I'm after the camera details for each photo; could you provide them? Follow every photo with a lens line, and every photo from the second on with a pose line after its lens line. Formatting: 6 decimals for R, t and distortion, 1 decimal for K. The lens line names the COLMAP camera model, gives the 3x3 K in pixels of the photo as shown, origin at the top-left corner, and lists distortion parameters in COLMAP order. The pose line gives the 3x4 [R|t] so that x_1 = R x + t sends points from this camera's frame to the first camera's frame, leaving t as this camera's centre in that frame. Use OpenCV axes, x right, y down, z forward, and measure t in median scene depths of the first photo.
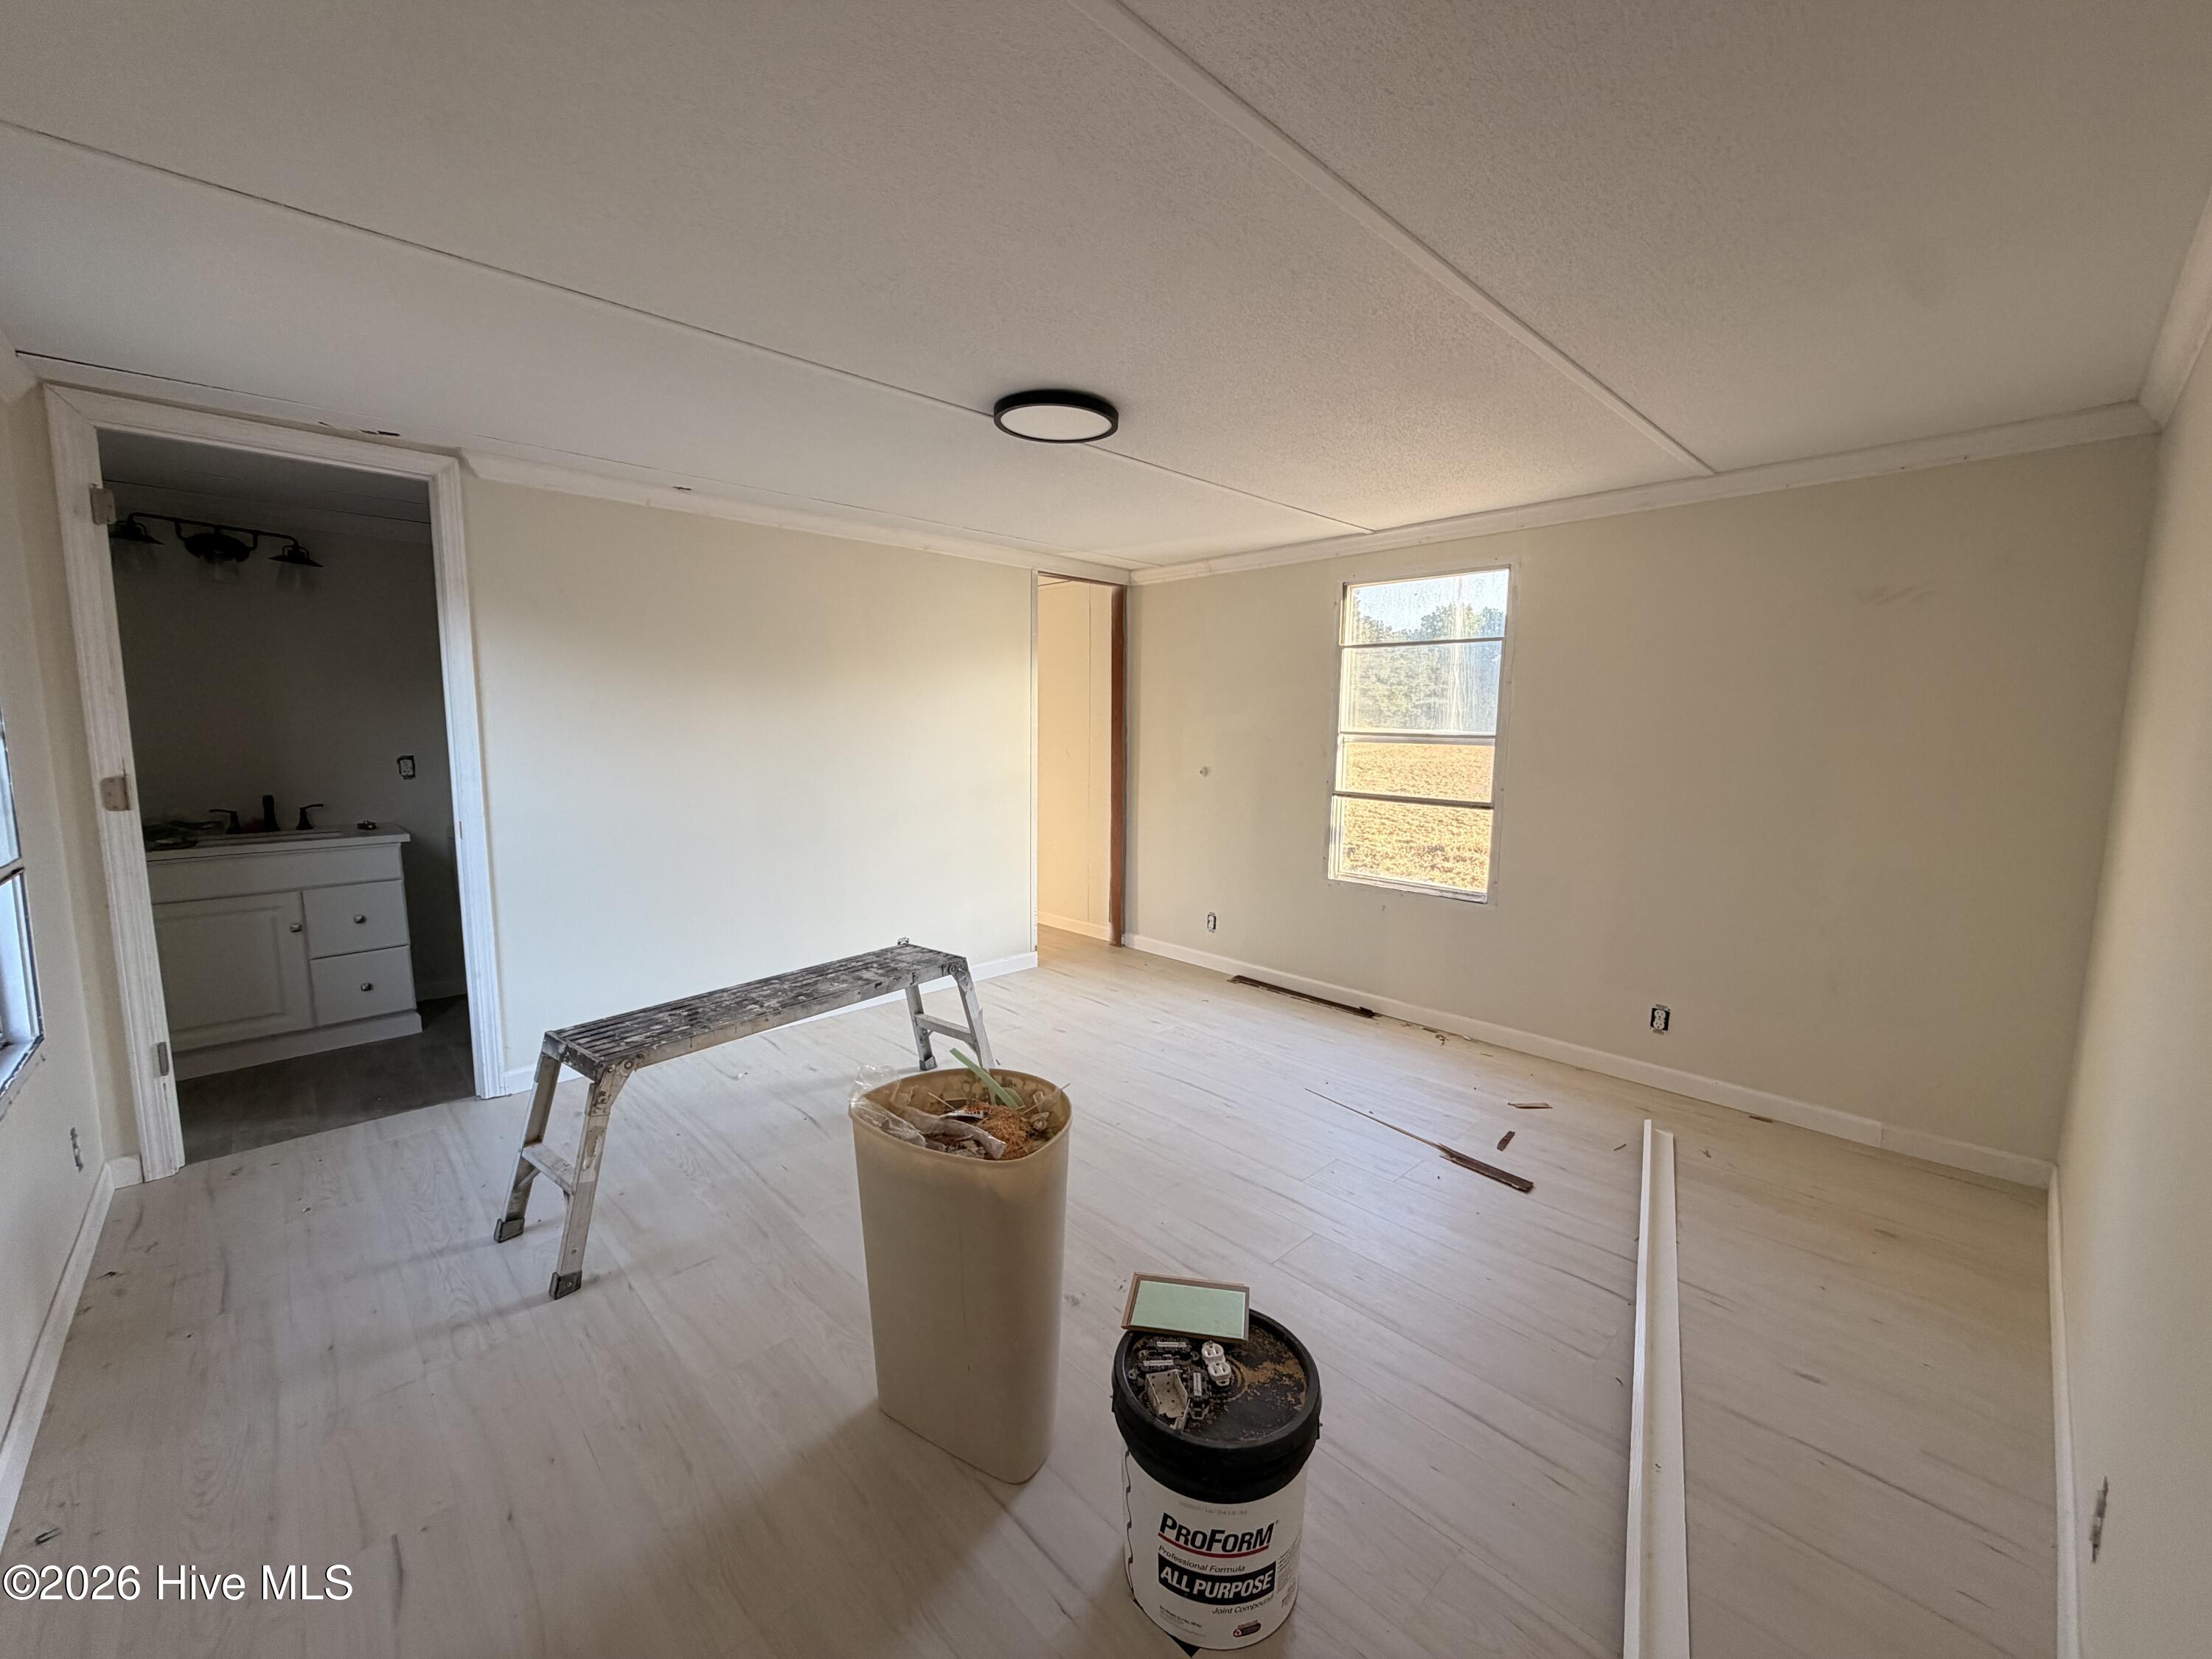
lens RADIAL K [[874.5, 0, 1111.0], [0, 874.5, 824.9], [0, 0, 1]] dist [-0.000610, -0.000178]
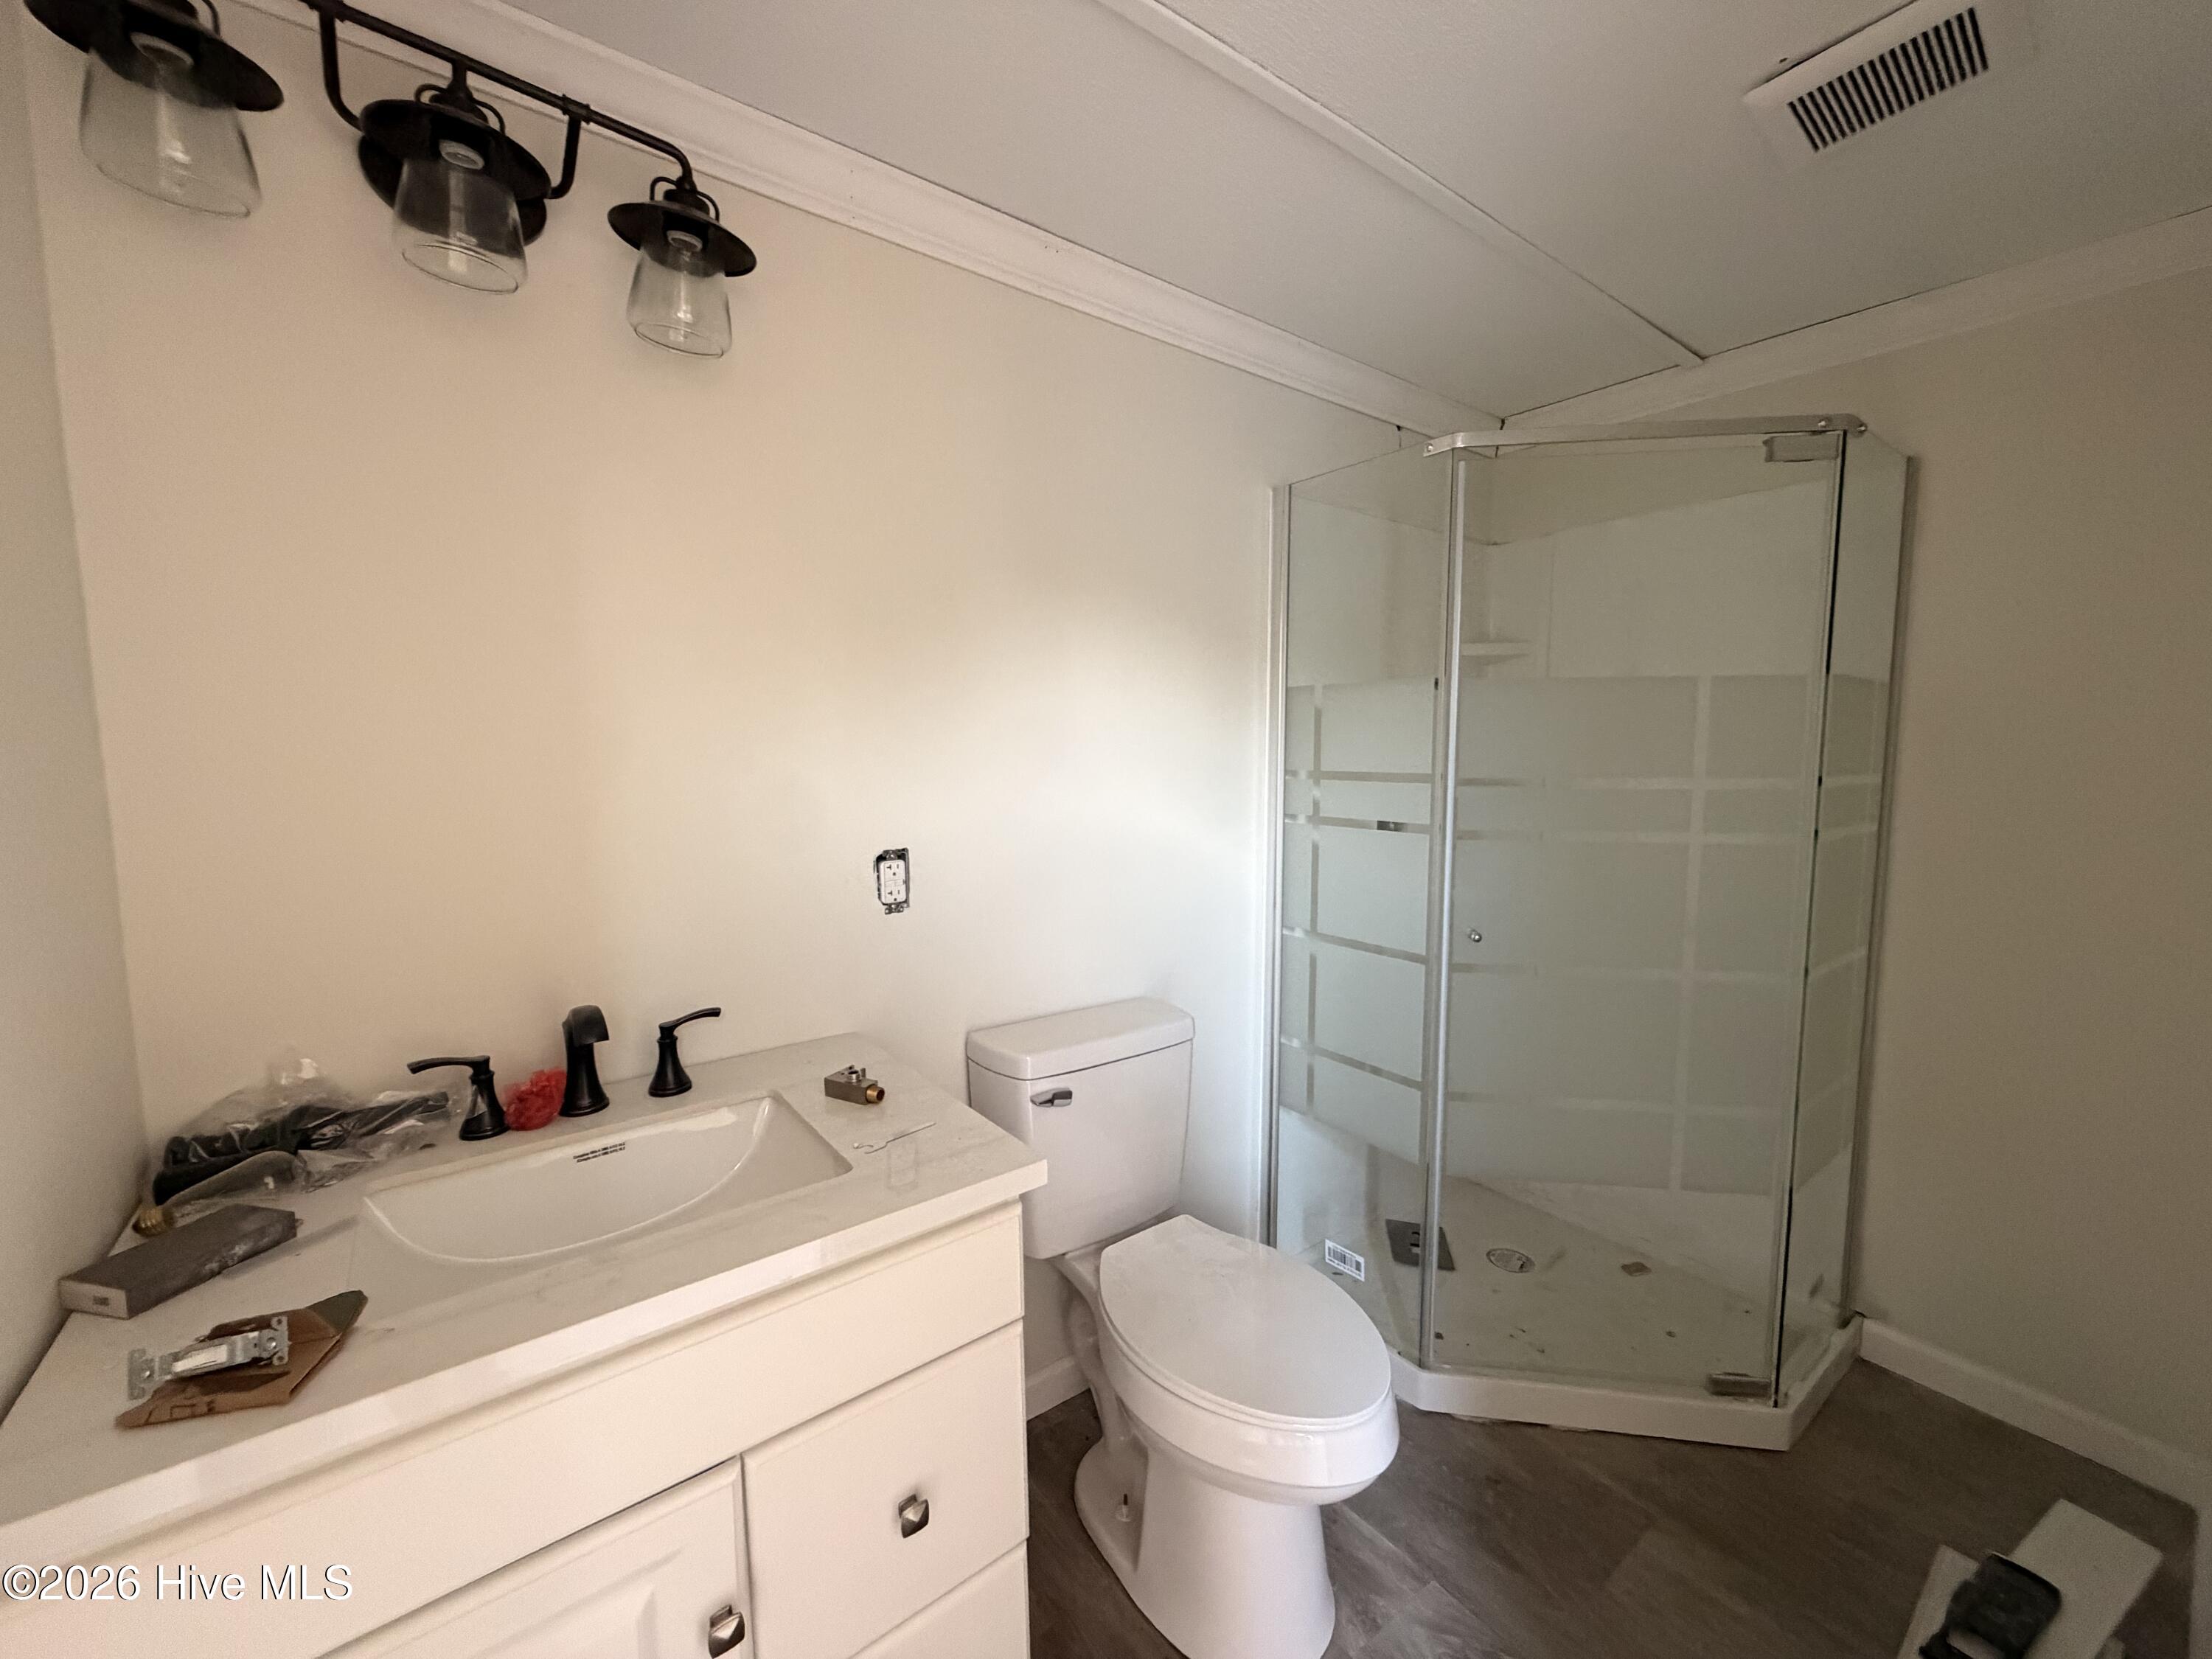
lens RADIAL K [[874.5, 0, 1101.9], [0, 874.5, 825.8], [0, 0, 1]] dist [-0.000610, -0.000178]
pose [[0.992463, 0.002576, -0.122521, -0.751519], [-0.005234, 0.999758, -0.021376, -0.090667], [0.122436, 0.021856, 0.992236, 0.722235]]
